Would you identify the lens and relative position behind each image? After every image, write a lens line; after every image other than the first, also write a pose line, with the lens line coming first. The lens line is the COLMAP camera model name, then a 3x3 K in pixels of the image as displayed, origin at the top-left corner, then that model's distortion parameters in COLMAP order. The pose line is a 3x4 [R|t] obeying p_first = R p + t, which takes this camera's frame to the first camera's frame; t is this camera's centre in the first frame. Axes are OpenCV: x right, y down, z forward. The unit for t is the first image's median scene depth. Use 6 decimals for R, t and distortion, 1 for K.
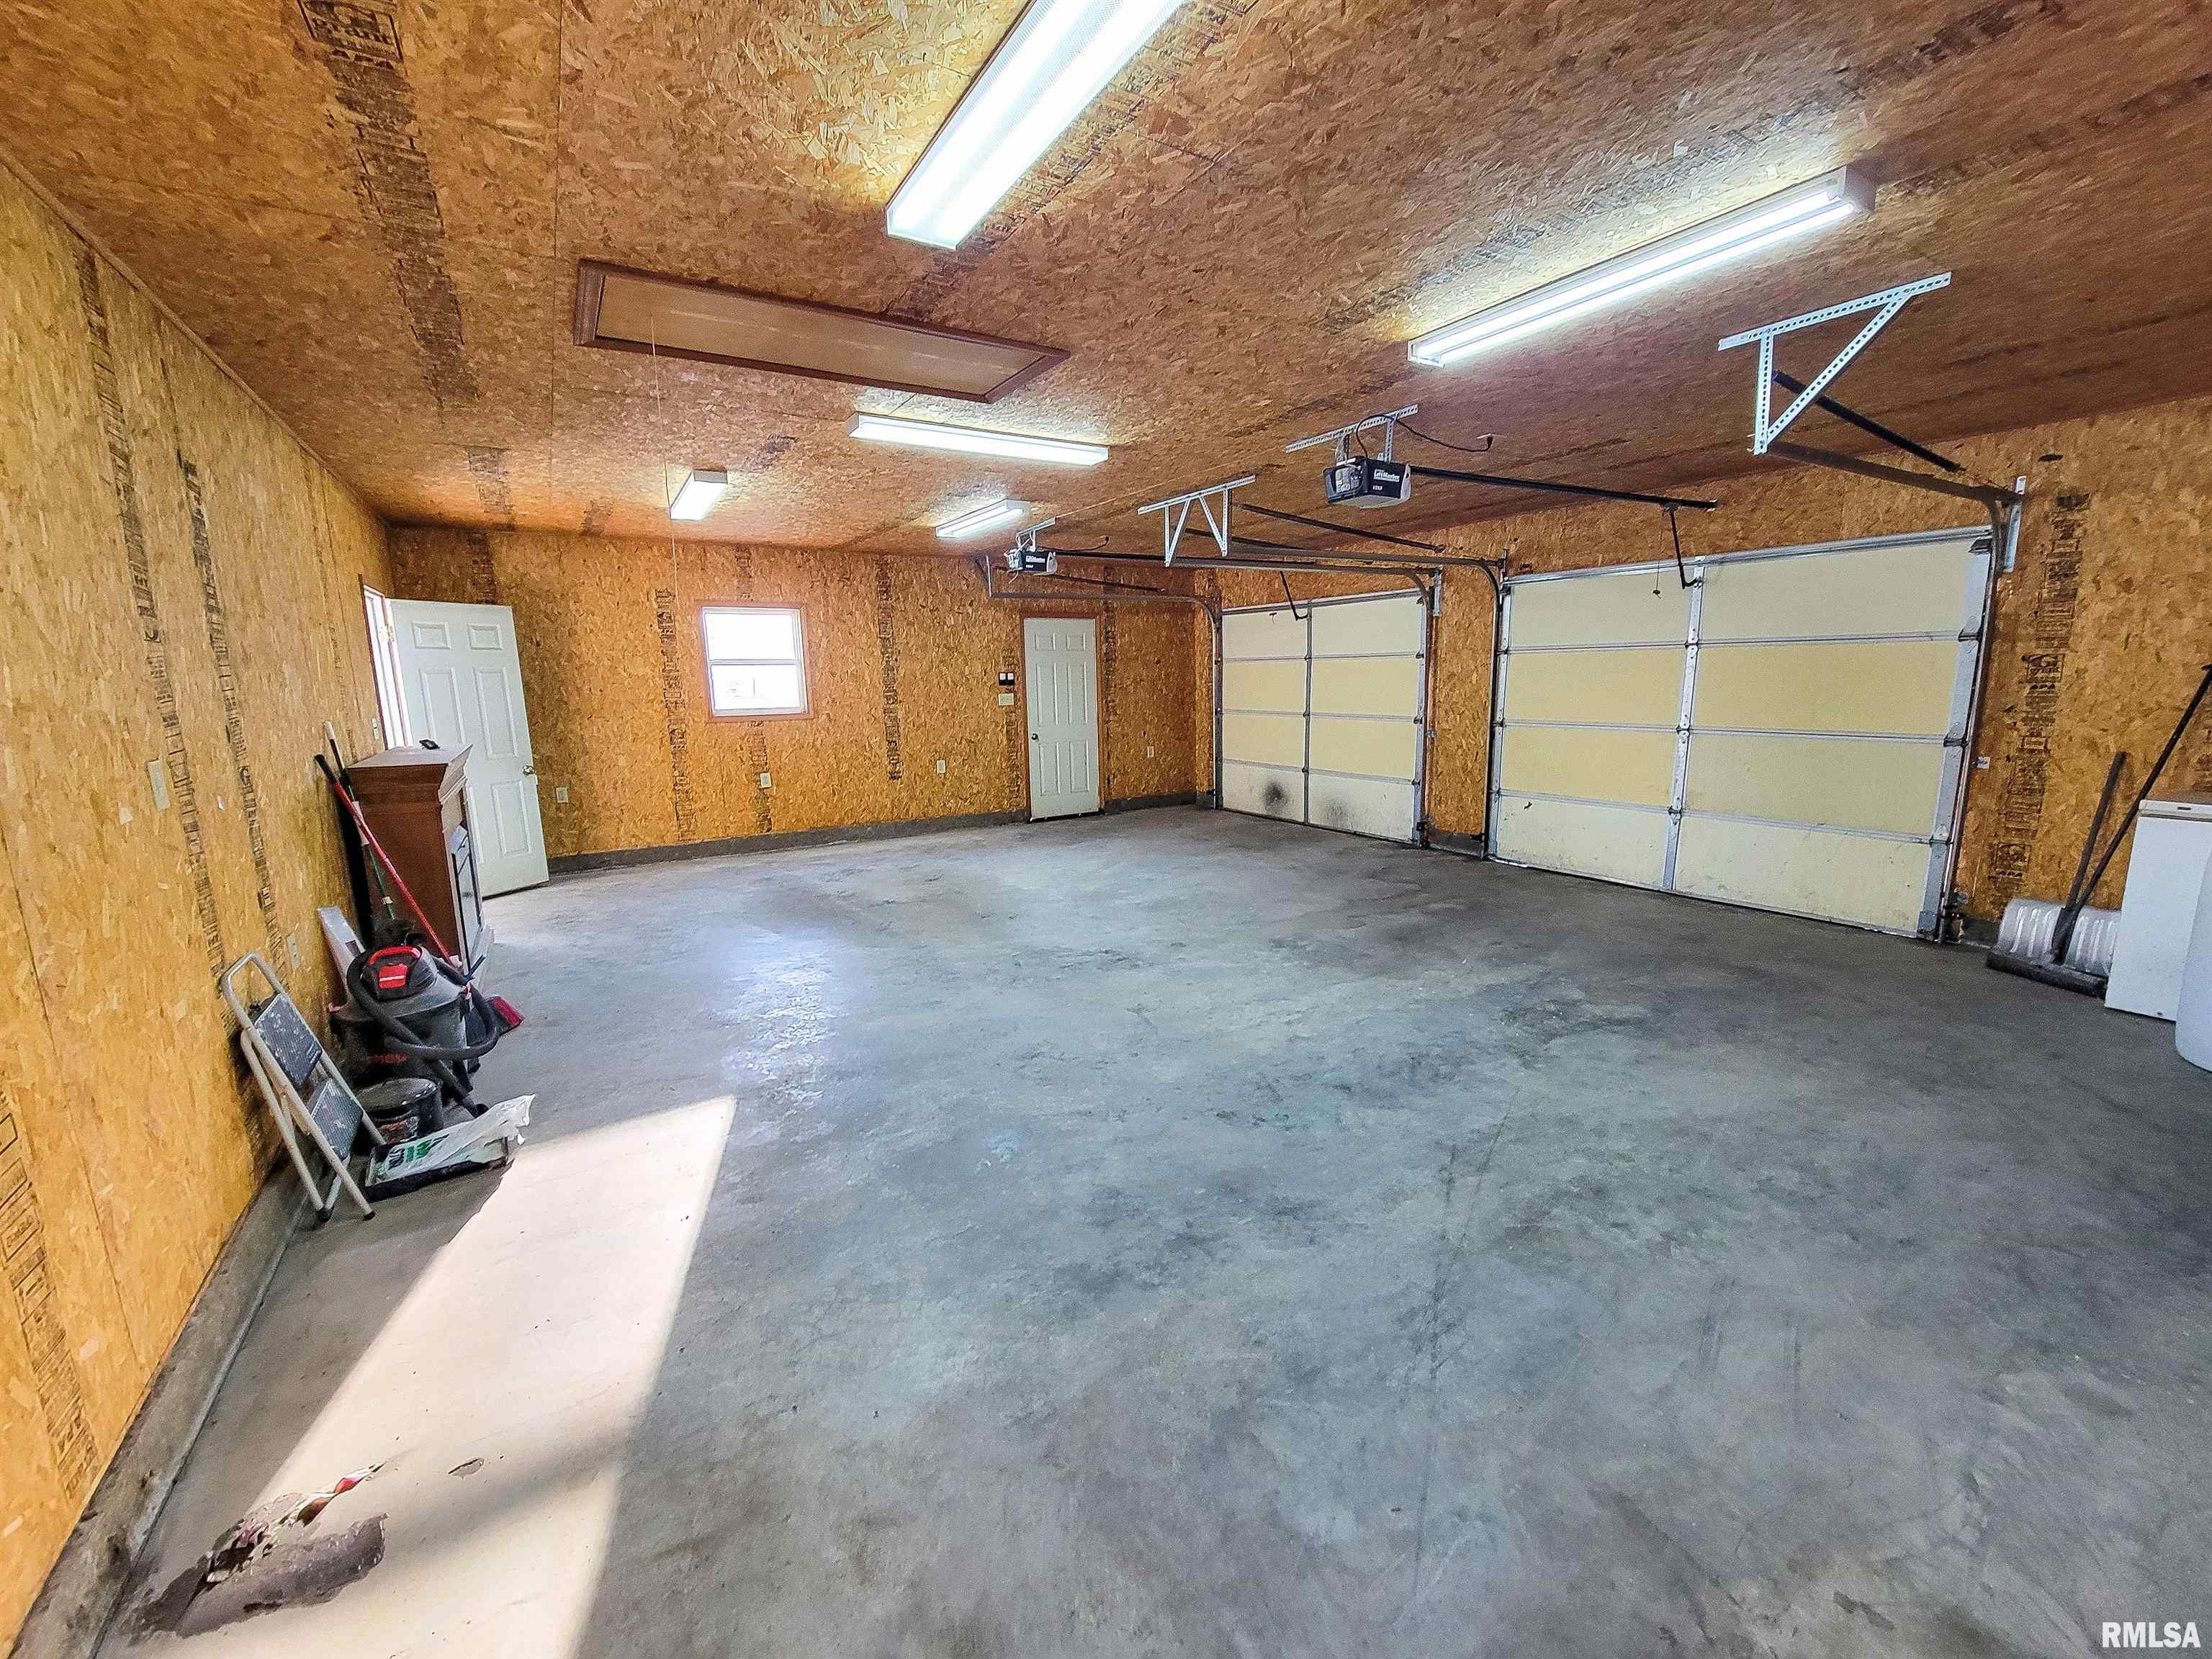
lens RADIAL K [[902.3, 0, 1117.9], [0, 902.3, 843.0], [0, 0, 1]] dist [-0.001784, 0.000580]
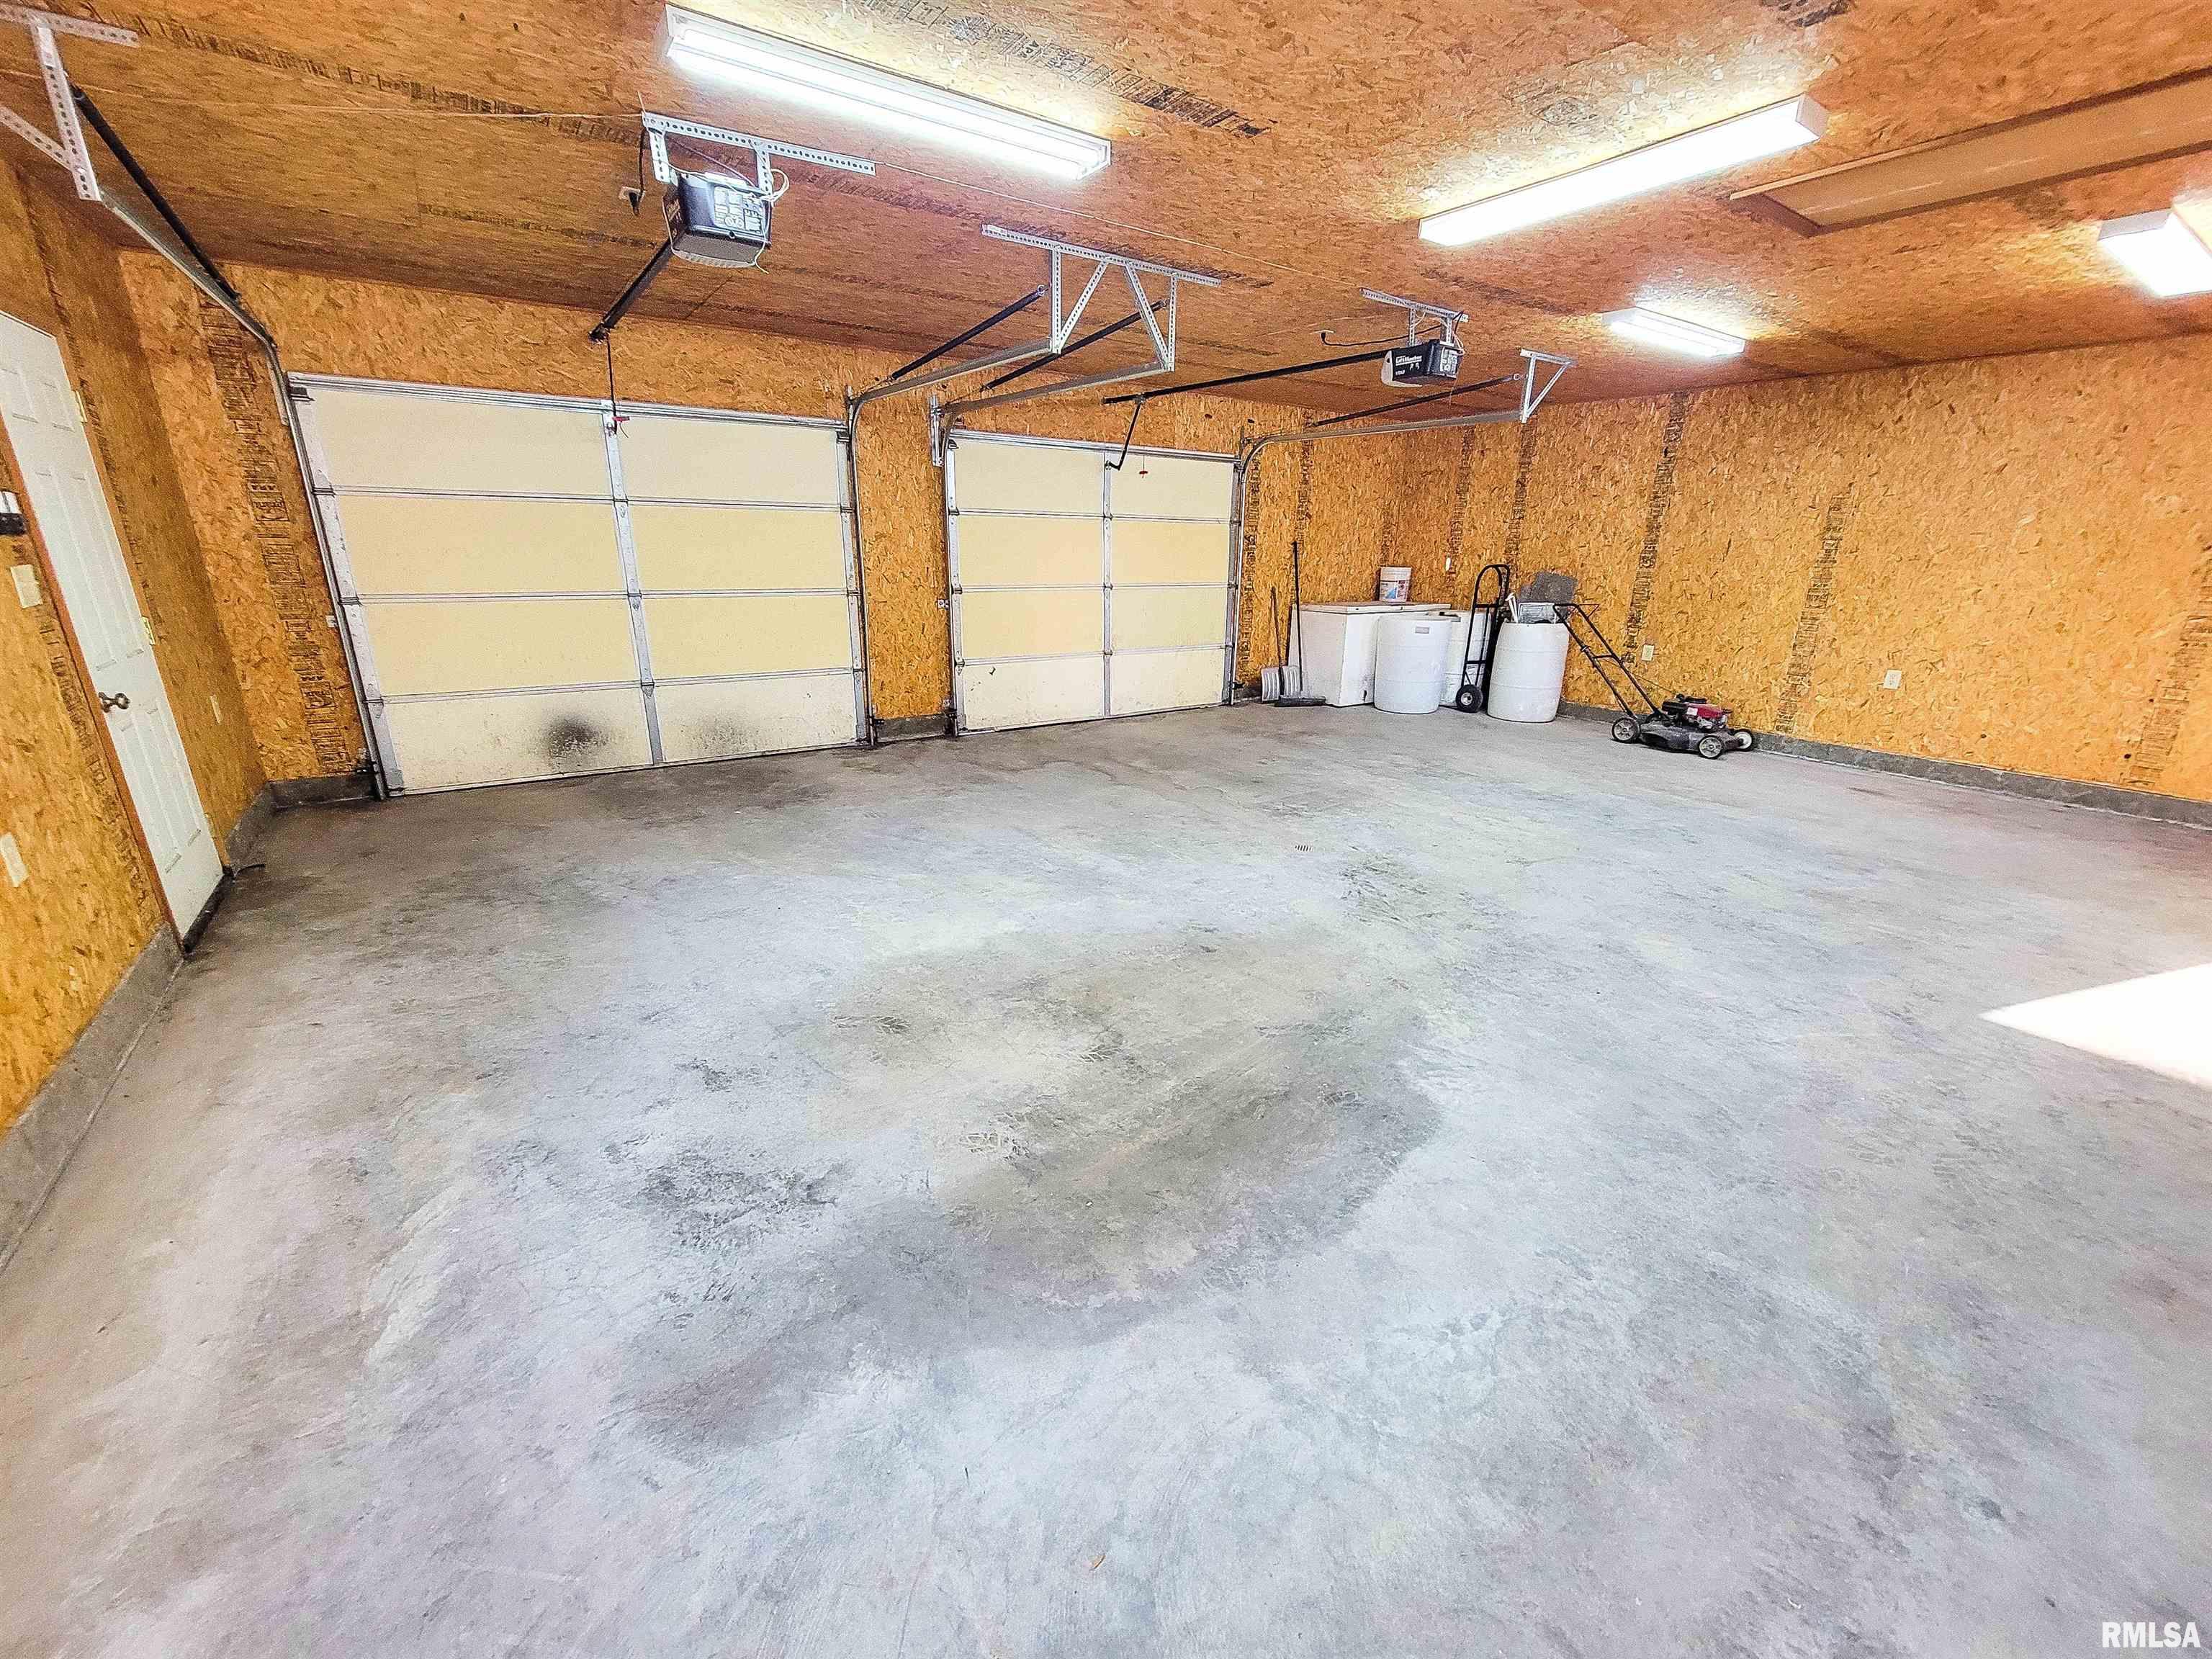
lens RADIAL K [[902.3, 0, 1117.9], [0, 902.3, 843.0], [0, 0, 1]] dist [-0.001784, 0.000580]
pose [[-0.053272, -0.300769, 0.952208, -0.726396], [0.167571, 0.937347, 0.305450, -0.183262], [-0.984420, 0.175834, 0.000466, 1.109670]]
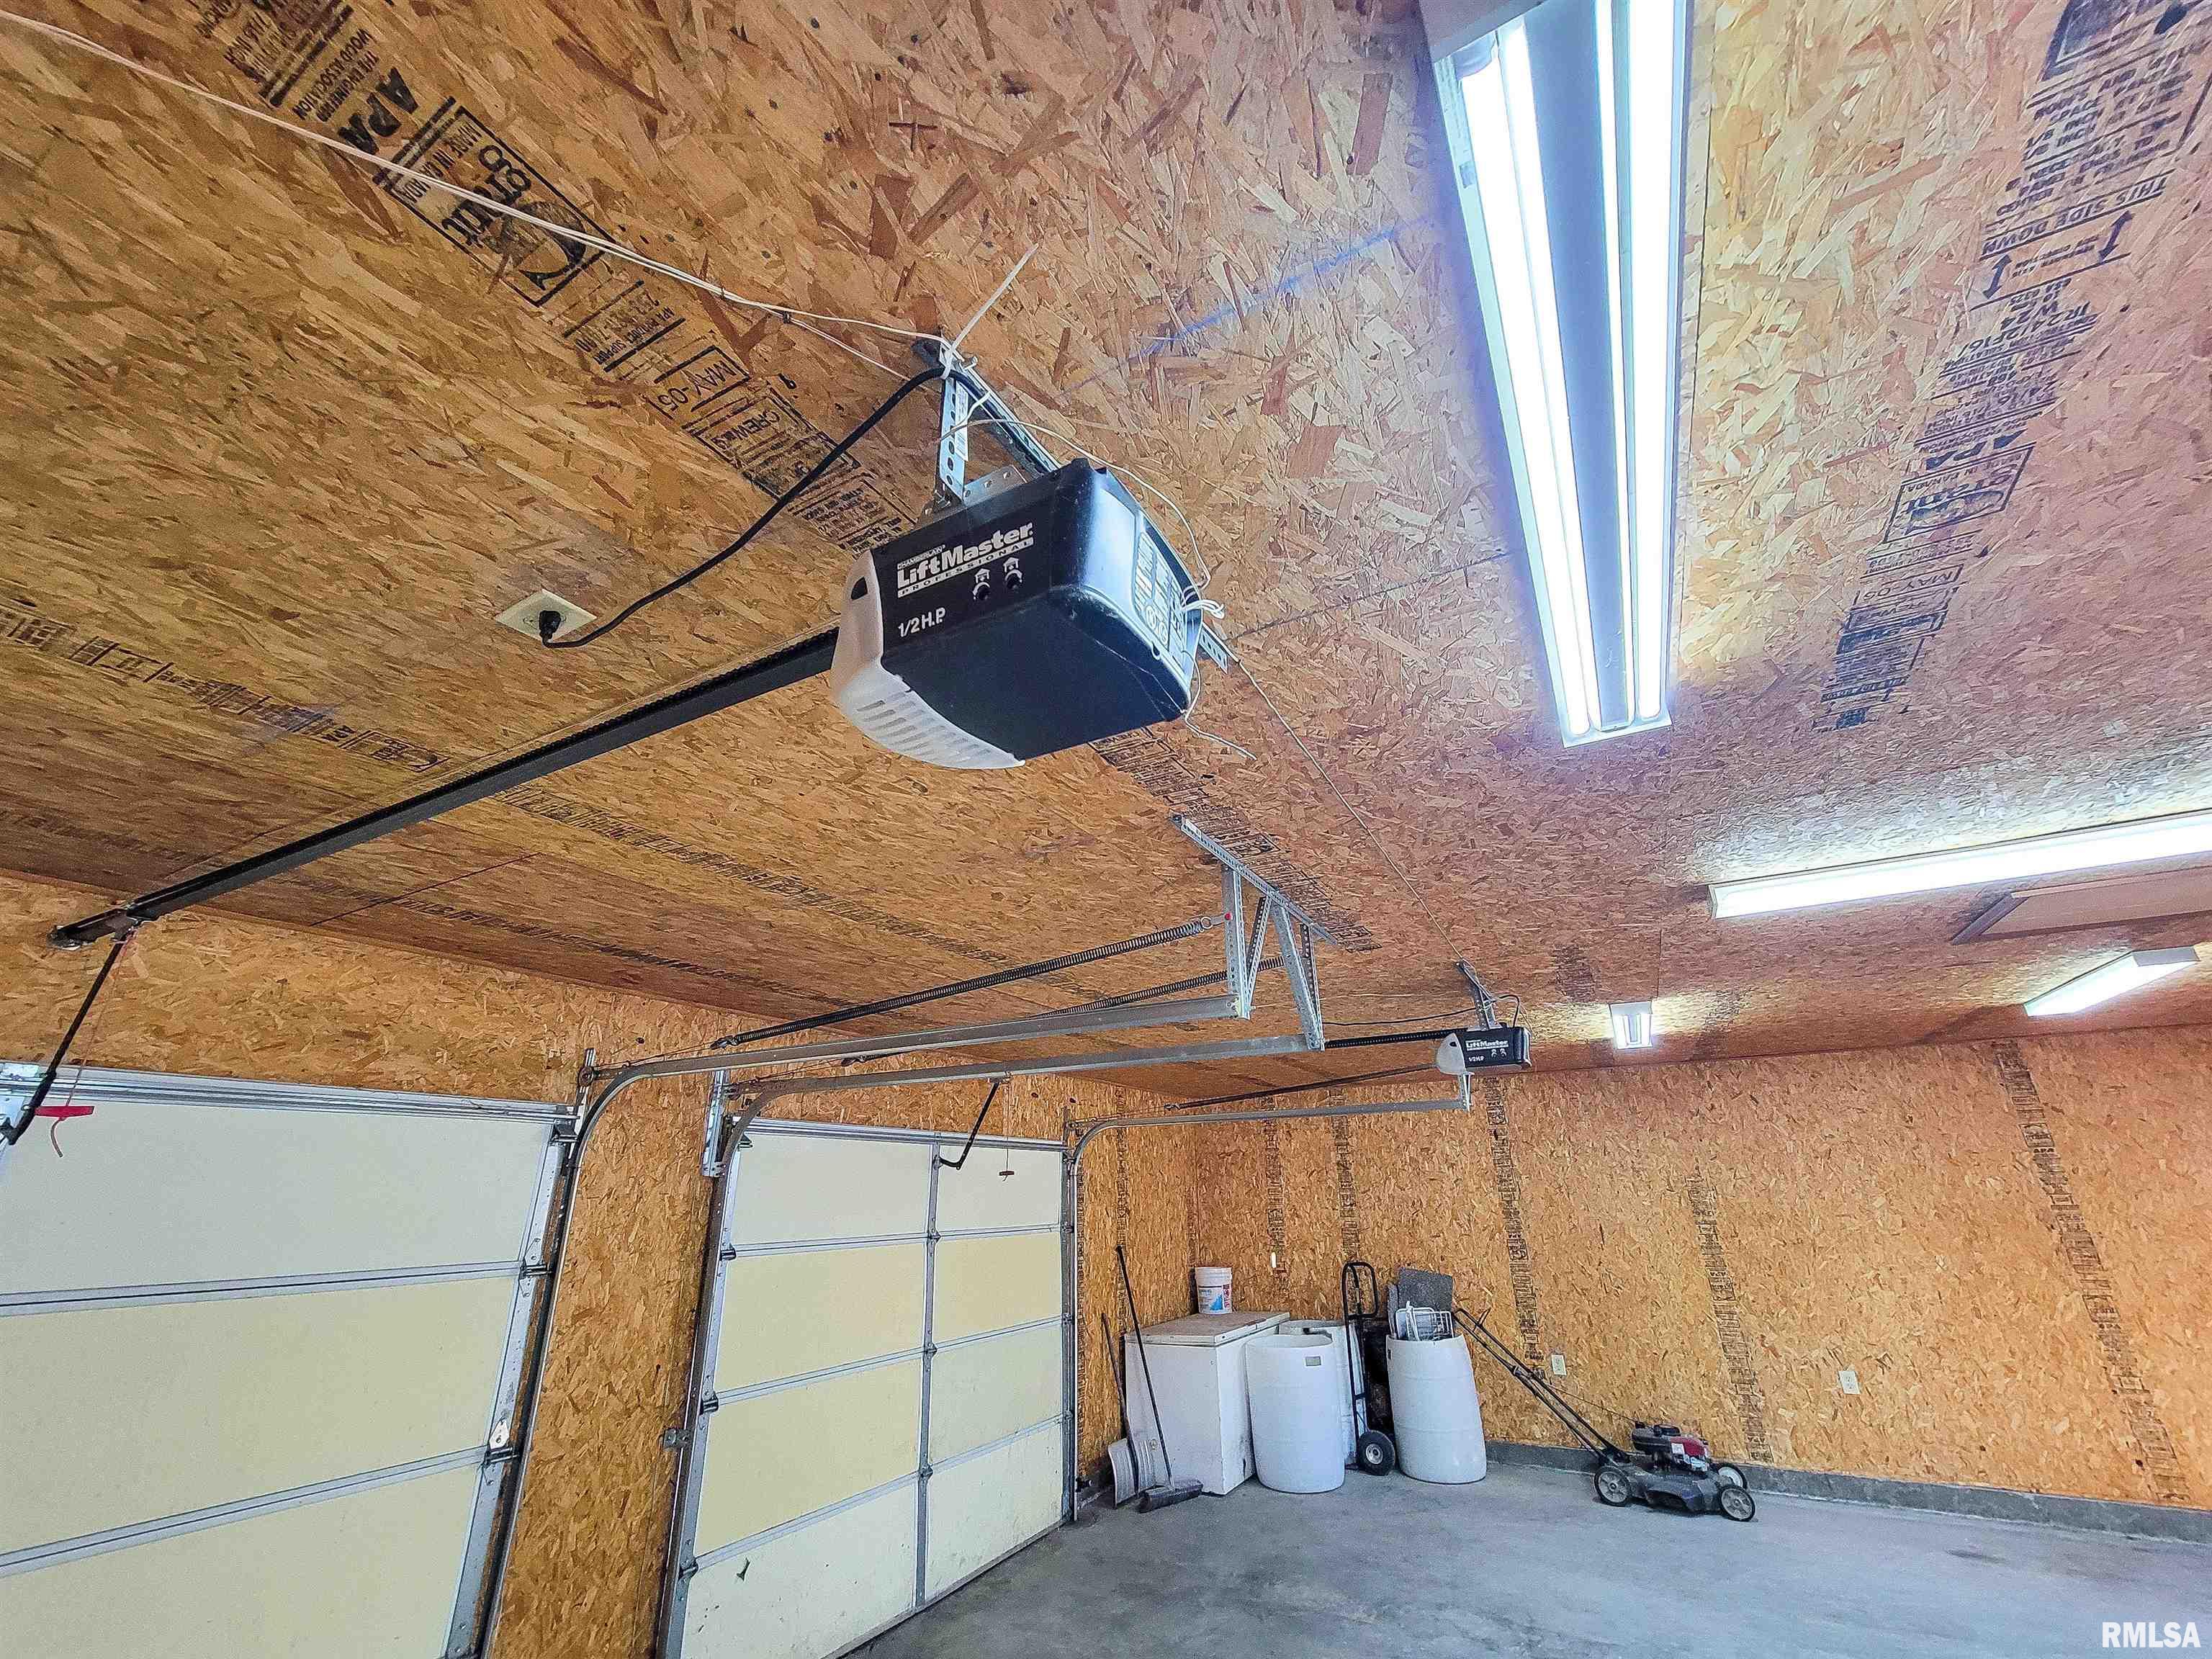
lens RADIAL K [[902.3, 0, 1117.9], [0, 902.3, 843.0], [0, 0, 1]] dist [-0.001784, 0.000580]
pose [[-0.489104, 0.345329, 0.800952, -0.262615], [0.190296, 0.938413, -0.288390, -0.301693], [-0.851213, 0.011365, -0.524697, 1.345012]]
